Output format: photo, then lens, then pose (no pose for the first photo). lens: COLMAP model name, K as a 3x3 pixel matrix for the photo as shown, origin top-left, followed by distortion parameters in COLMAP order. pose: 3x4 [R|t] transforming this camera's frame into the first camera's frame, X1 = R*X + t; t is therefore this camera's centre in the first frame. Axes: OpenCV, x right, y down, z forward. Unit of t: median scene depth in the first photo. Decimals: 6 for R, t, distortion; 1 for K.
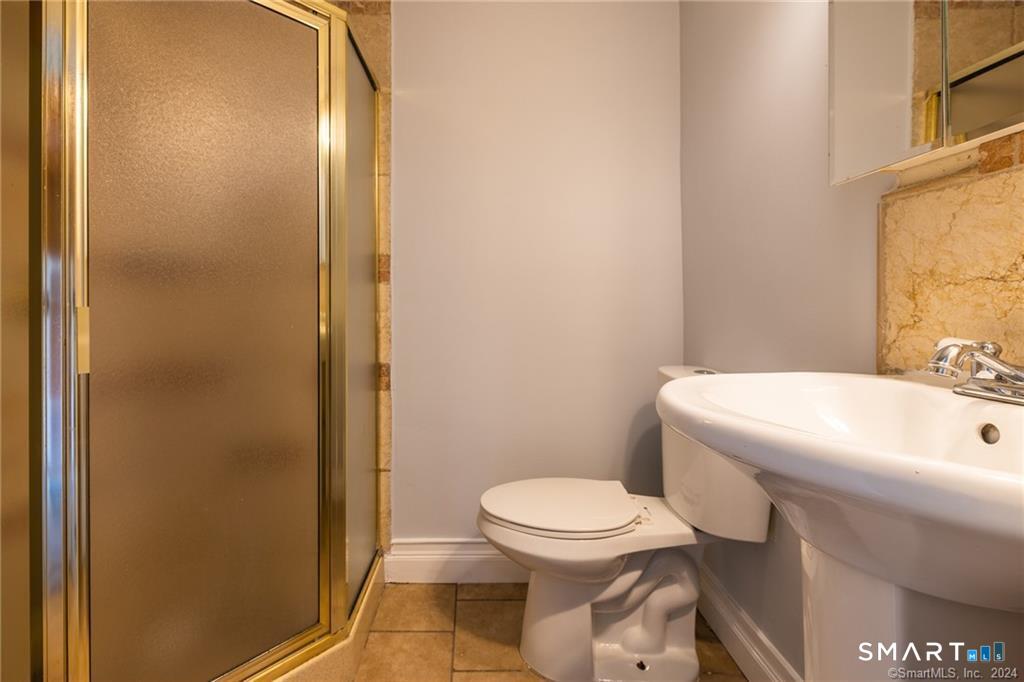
lens RADIAL K [[481.1, 0, 509.8], [0, 481.1, 342.5], [0, 0, 1]] dist [-0.001423, -0.001662]
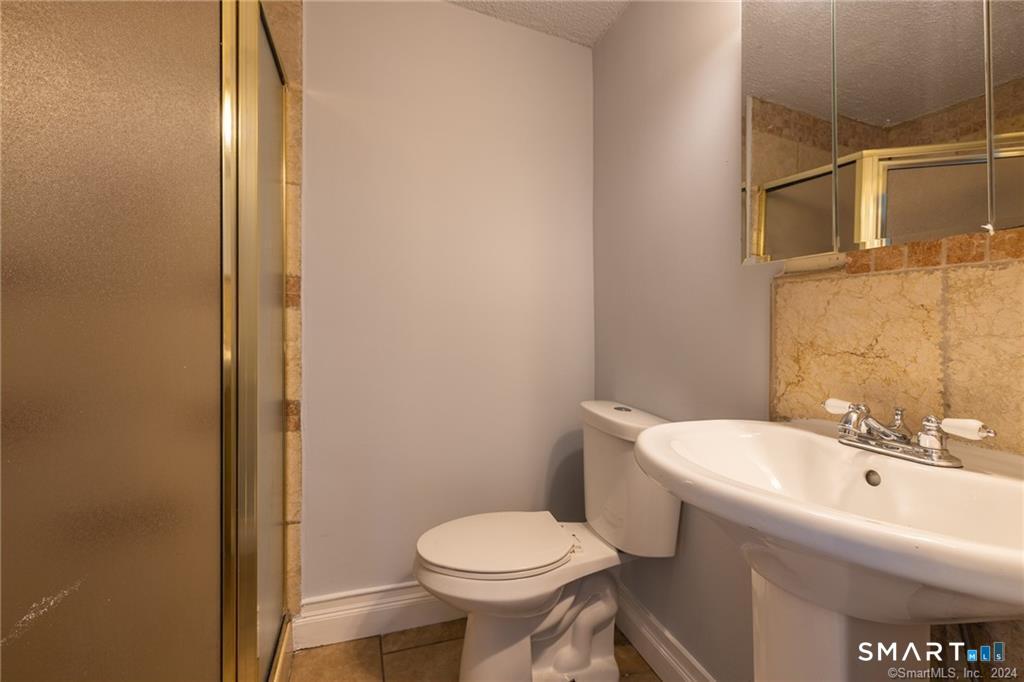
lens RADIAL K [[437.7, 0, 511.6], [0, 437.7, 344.1], [0, 0, 1]] dist [0.000406, -0.000319]
pose [[0.931324, 0.022944, 0.363469, -0.216505], [-0.027838, 0.999579, 0.008234, -0.091591], [-0.363127, -0.017787, 0.931570, 0.131390]]
